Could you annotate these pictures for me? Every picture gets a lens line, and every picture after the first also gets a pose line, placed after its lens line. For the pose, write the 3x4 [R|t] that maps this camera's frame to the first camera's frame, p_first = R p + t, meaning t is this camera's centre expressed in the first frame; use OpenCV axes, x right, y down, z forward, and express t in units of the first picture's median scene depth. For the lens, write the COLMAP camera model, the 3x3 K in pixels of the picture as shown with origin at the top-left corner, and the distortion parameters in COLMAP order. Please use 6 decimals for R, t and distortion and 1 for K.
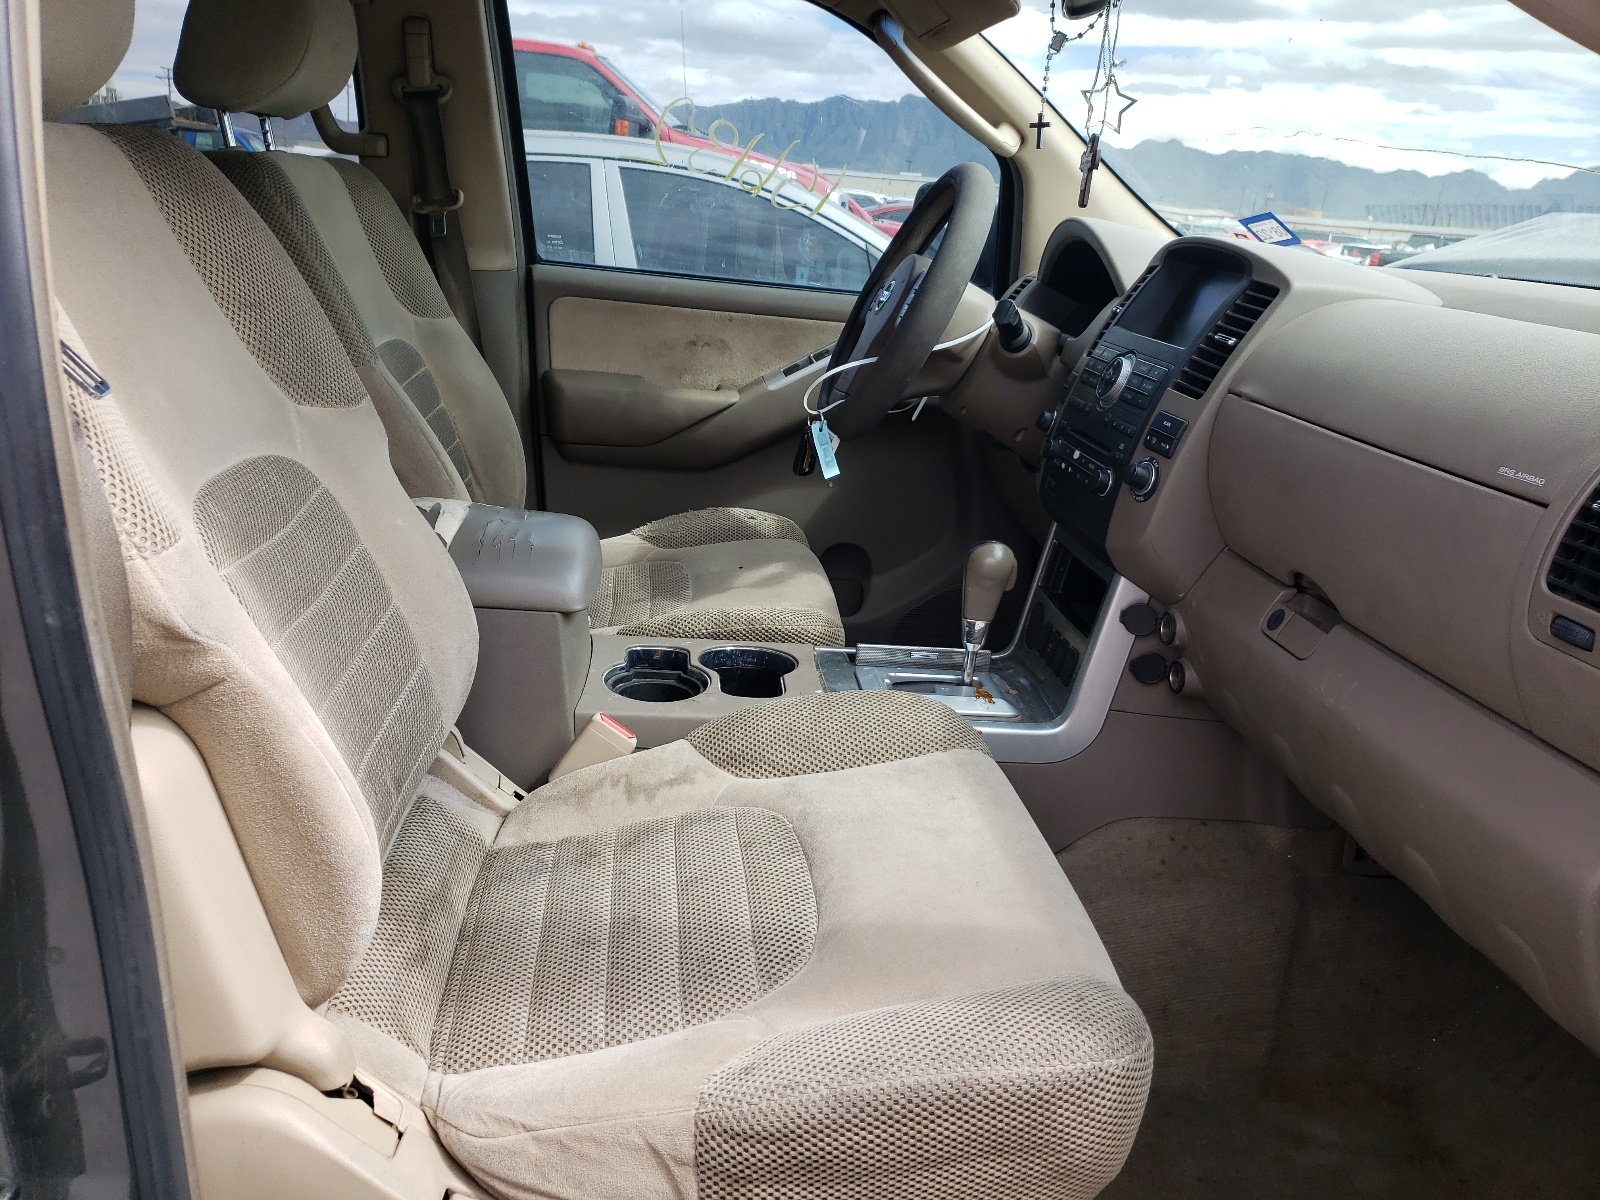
lens RADIAL K [[1206.2, 0, 799.6], [0, 1206.2, 662.6], [0, 0, 1]] dist [0.008374, -0.144056]
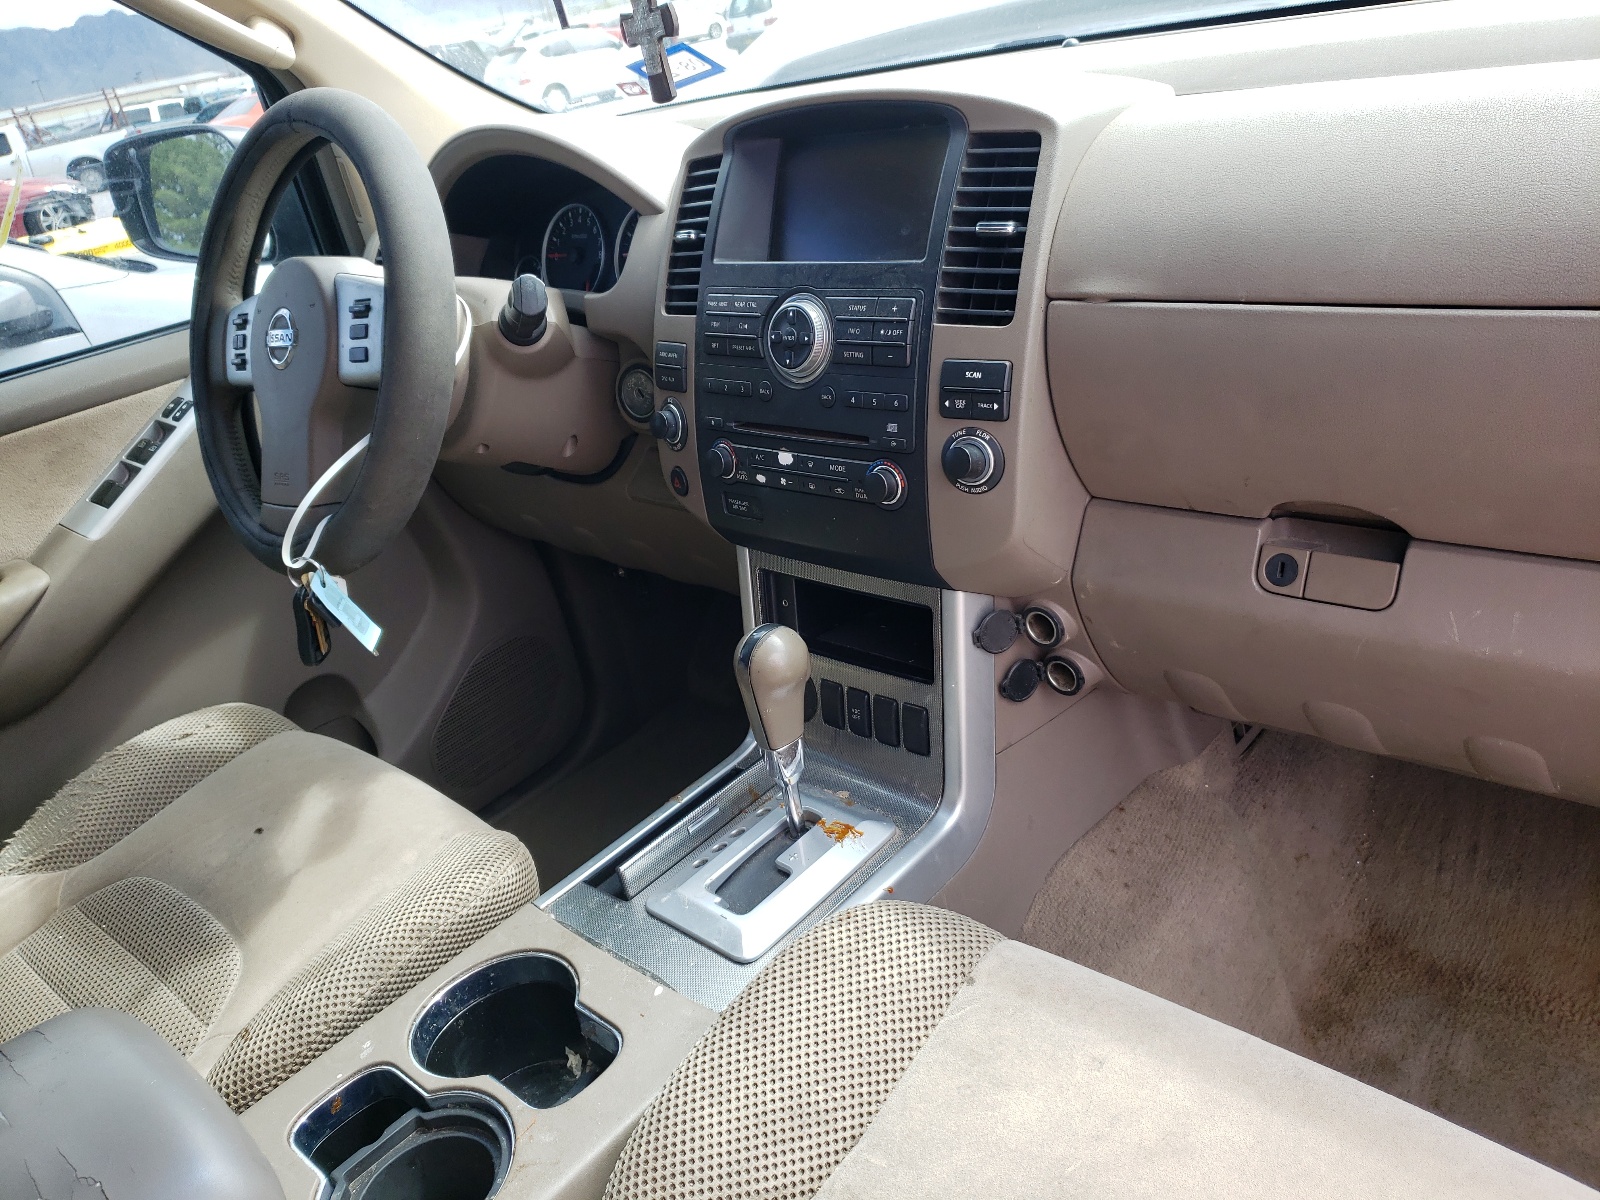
lens RADIAL K [[1214.6, 0, 800.0], [0, 1214.6, 600.0], [0, 0, 1]] dist [0.085522, -0.146994]
pose [[0.708107, -0.482736, 0.515316, -0.157844], [0.452495, 0.870484, 0.193665, -0.235371], [-0.542063, 0.096042, 0.834831, 0.438206]]
